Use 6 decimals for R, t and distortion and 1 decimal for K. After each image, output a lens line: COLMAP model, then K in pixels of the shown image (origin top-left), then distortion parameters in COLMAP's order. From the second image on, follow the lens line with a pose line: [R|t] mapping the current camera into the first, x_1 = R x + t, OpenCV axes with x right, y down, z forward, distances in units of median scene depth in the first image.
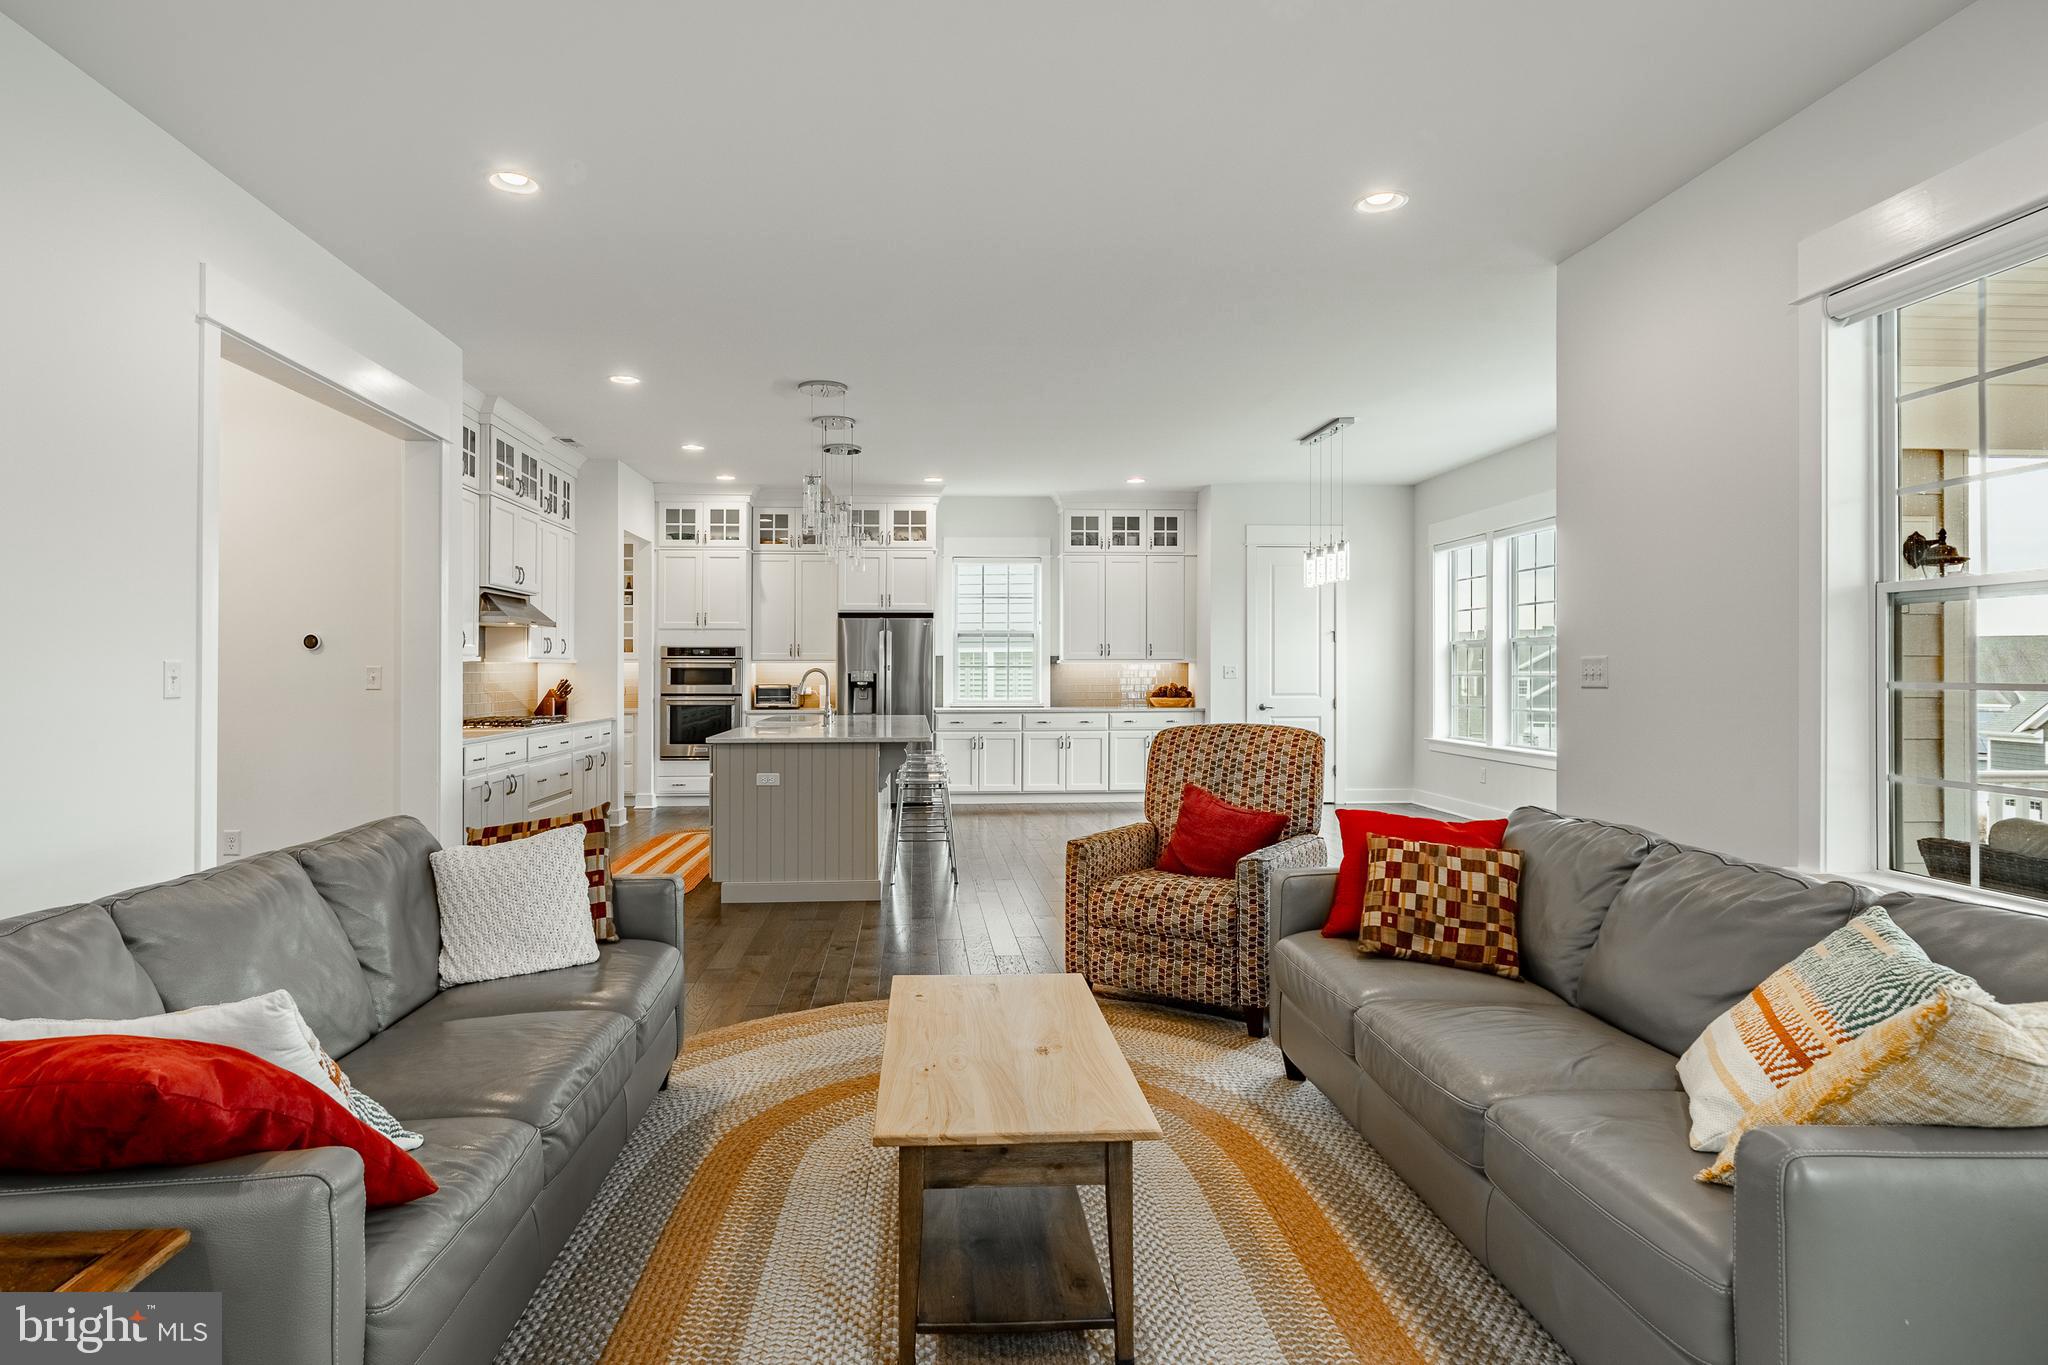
lens RADIAL K [[1076.3, 0, 974.6], [0, 1076.3, 651.3], [0, 0, 1]] dist [-0.020643, -0.000671]
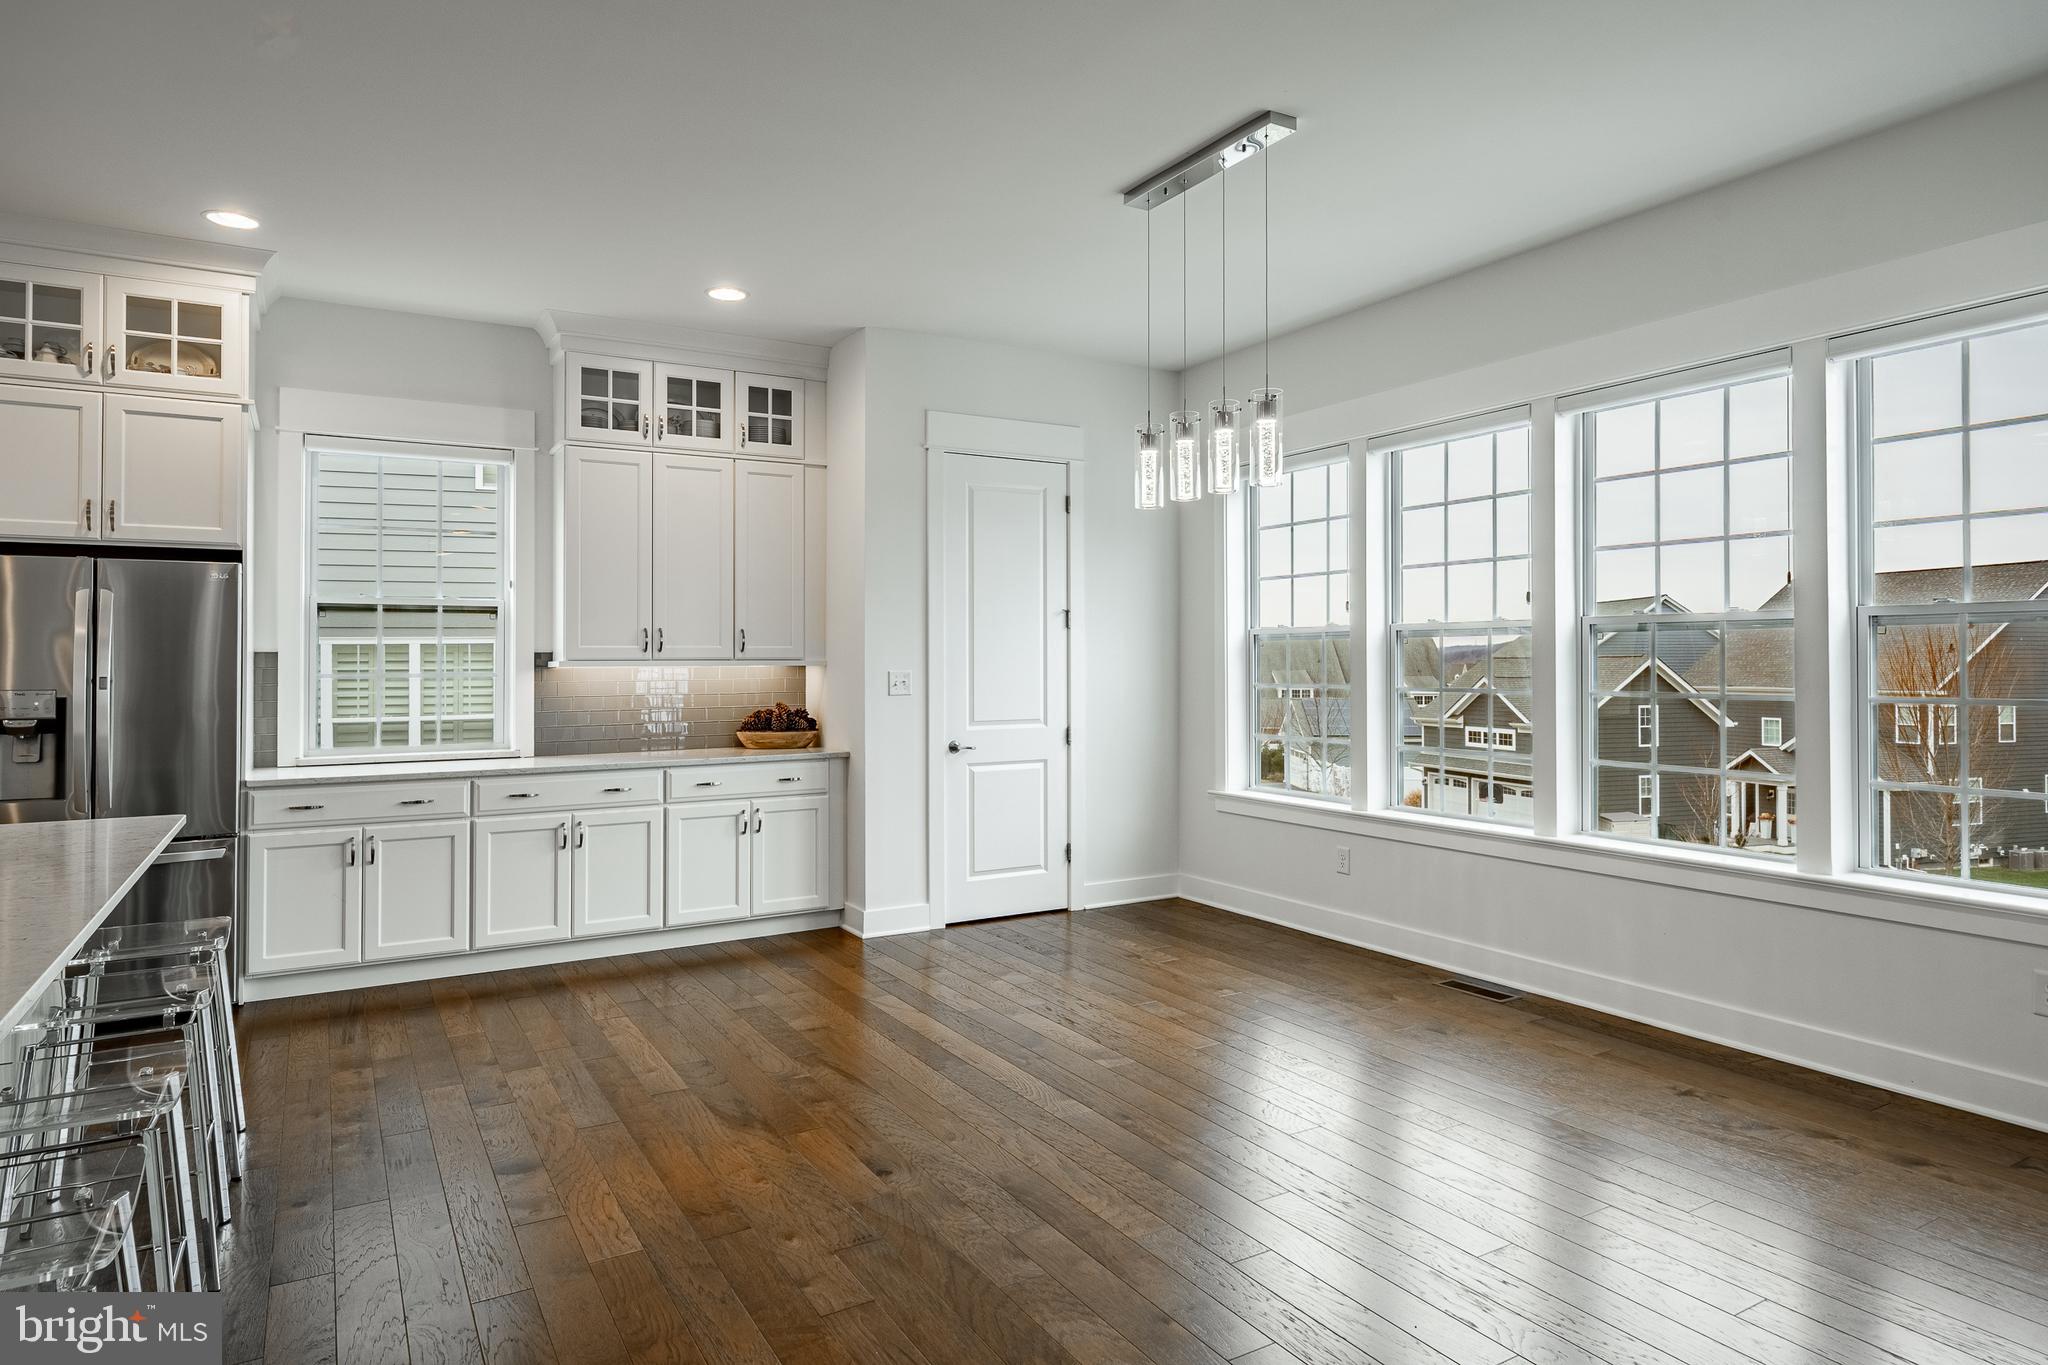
lens RADIAL K [[1184.3, 0, 1000.2], [0, 1184.3, 652.0], [0, 0, 1]] dist [-0.002017, 0.000987]
pose [[0.893586, 0.000413, 0.448891, 0.019311], [-0.003821, 0.999970, 0.006686, -0.000207], [-0.448875, -0.007689, 0.893561, 0.454071]]
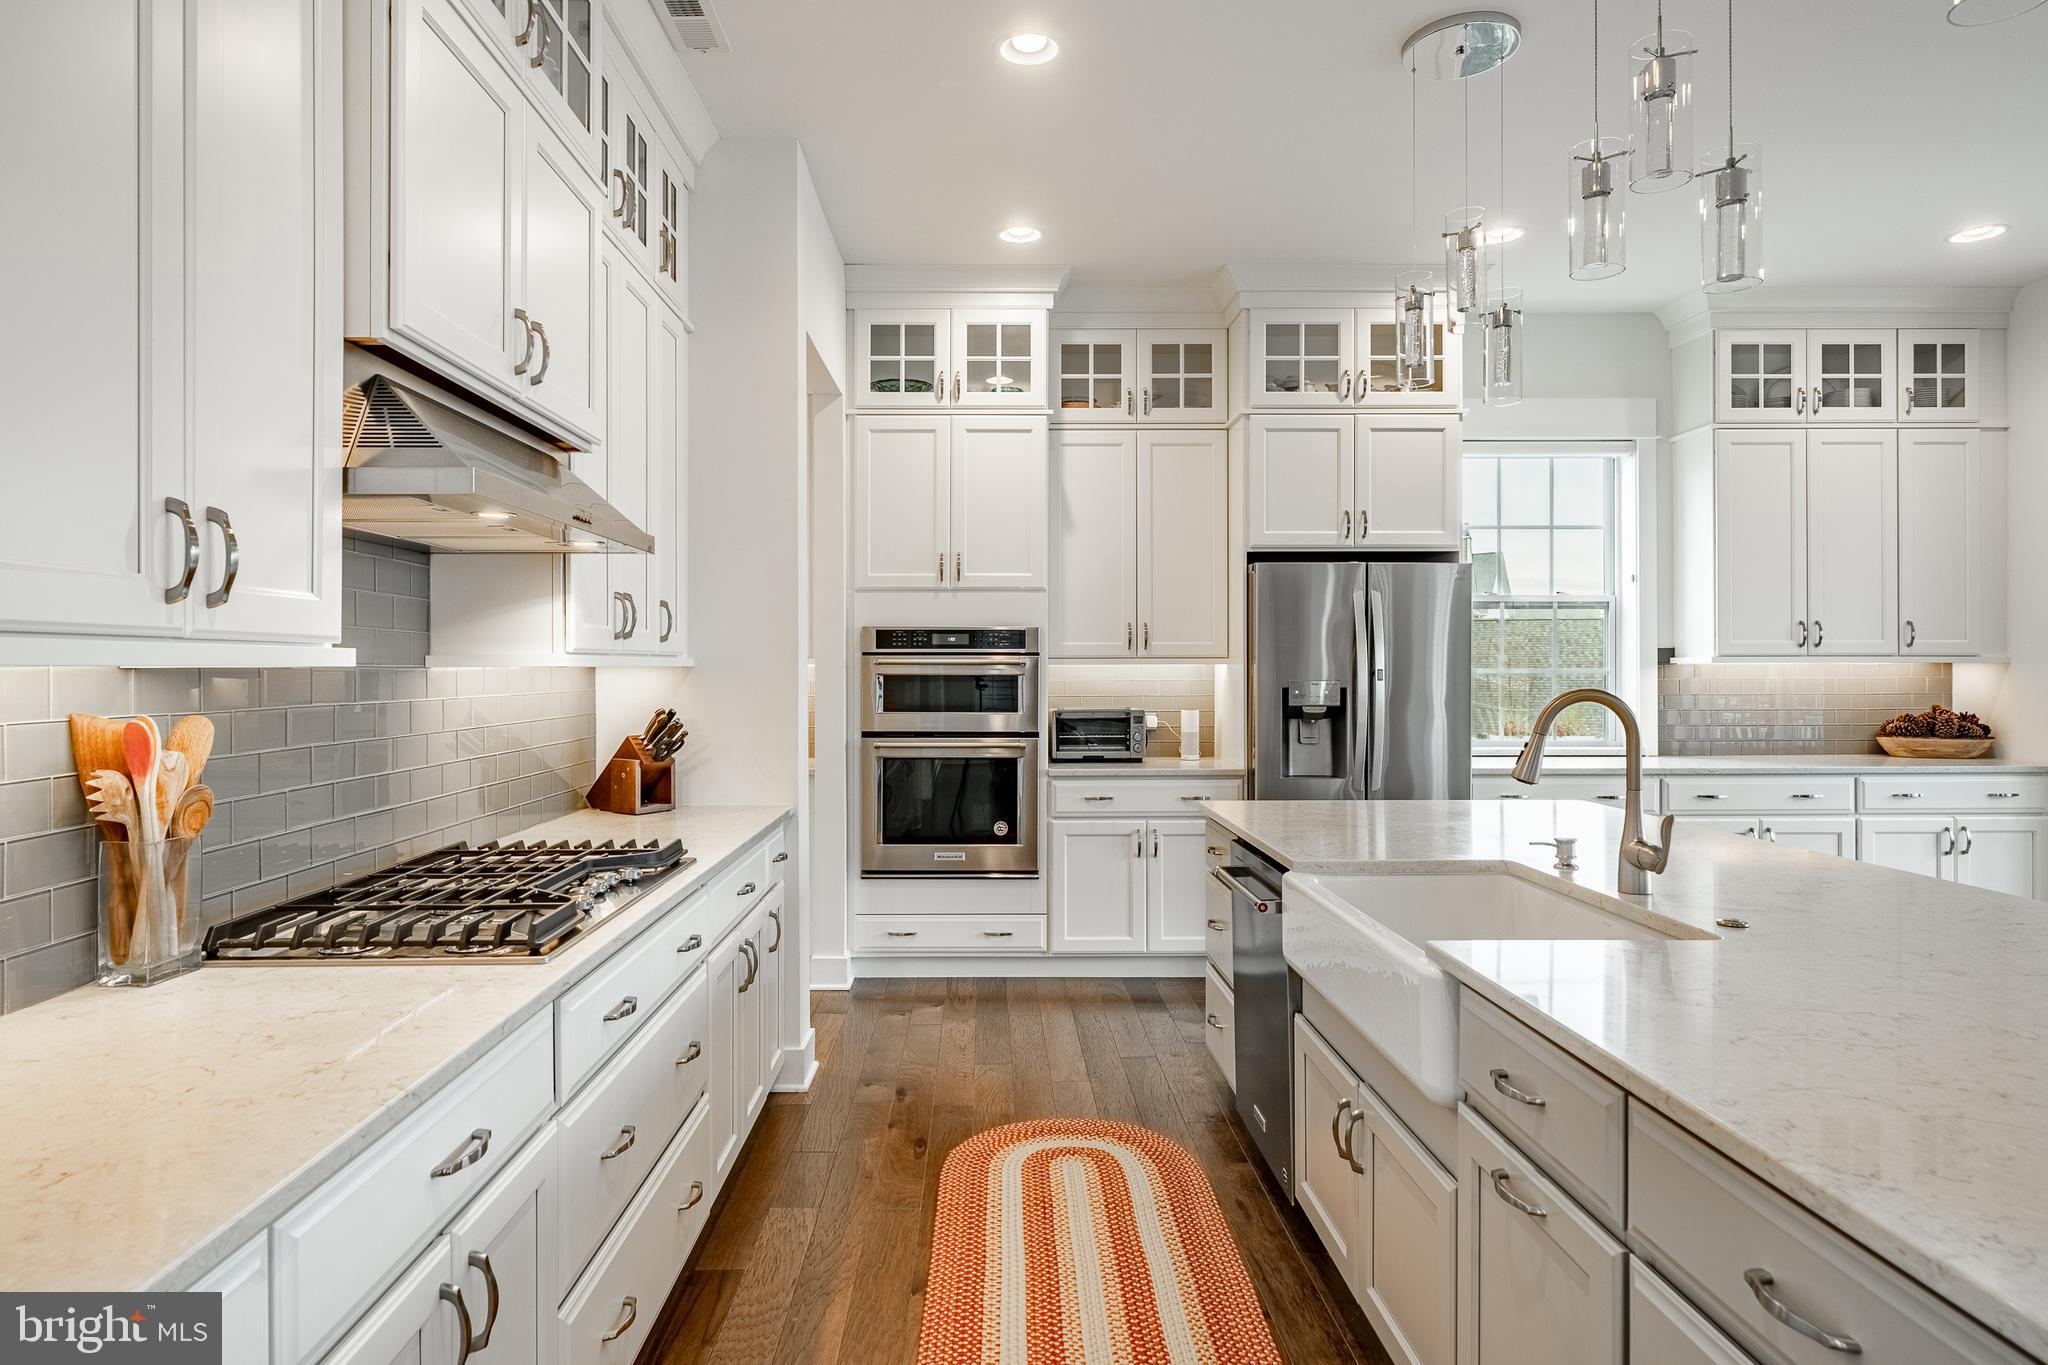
lens RADIAL K [[1145.3, 0, 982.2], [0, 1145.3, 664.7], [0, 0, 1]] dist [-0.006381, 0.004348]
pose [[0.998255, -0.000476, -0.059050, -0.210434], [0.001410, 0.999874, 0.015785, 0.003530], [0.059036, -0.015841, 0.998130, 0.514899]]
